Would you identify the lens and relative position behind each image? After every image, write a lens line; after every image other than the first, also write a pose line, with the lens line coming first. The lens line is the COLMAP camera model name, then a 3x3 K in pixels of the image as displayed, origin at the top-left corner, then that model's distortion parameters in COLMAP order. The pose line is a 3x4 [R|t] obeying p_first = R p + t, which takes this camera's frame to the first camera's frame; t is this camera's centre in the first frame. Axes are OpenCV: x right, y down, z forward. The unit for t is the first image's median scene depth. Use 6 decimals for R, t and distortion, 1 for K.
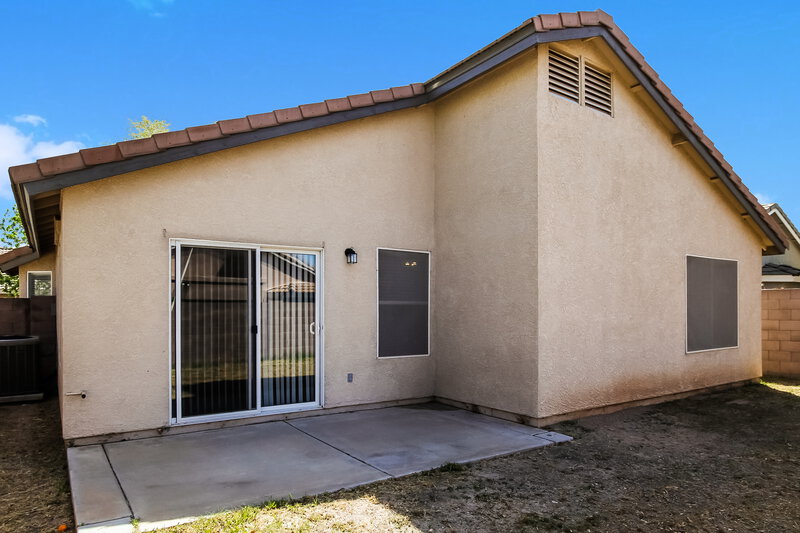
lens RADIAL K [[507.8, 0, 433.8], [0, 507.8, 304.5], [0, 0, 1]] dist [-0.006569, -0.000824]
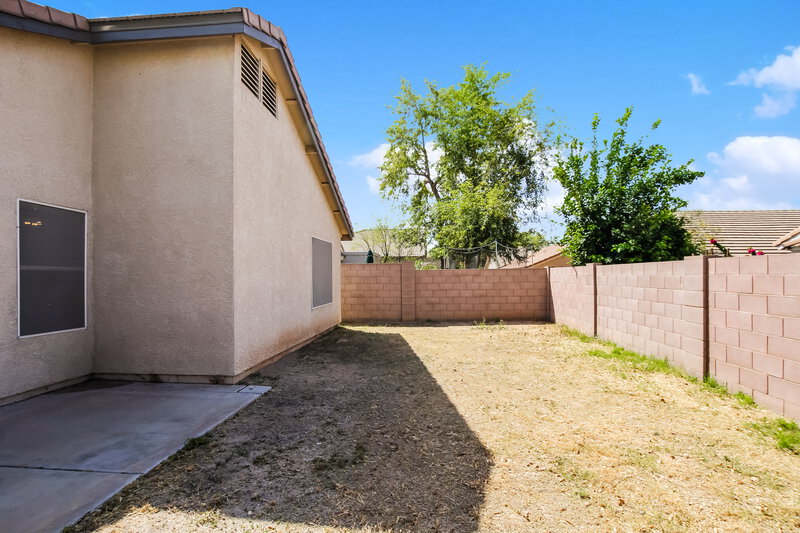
lens RADIAL K [[398.2, 0, 396.9], [0, 398.2, 272.5], [0, 0, 1]] dist [-0.001887, -0.000893]
pose [[0.676127, 0.006905, 0.736753, -0.181608], [-0.004696, 0.999976, -0.005063, 0.004485], [-0.736770, -0.000036, 0.676143, 0.156659]]
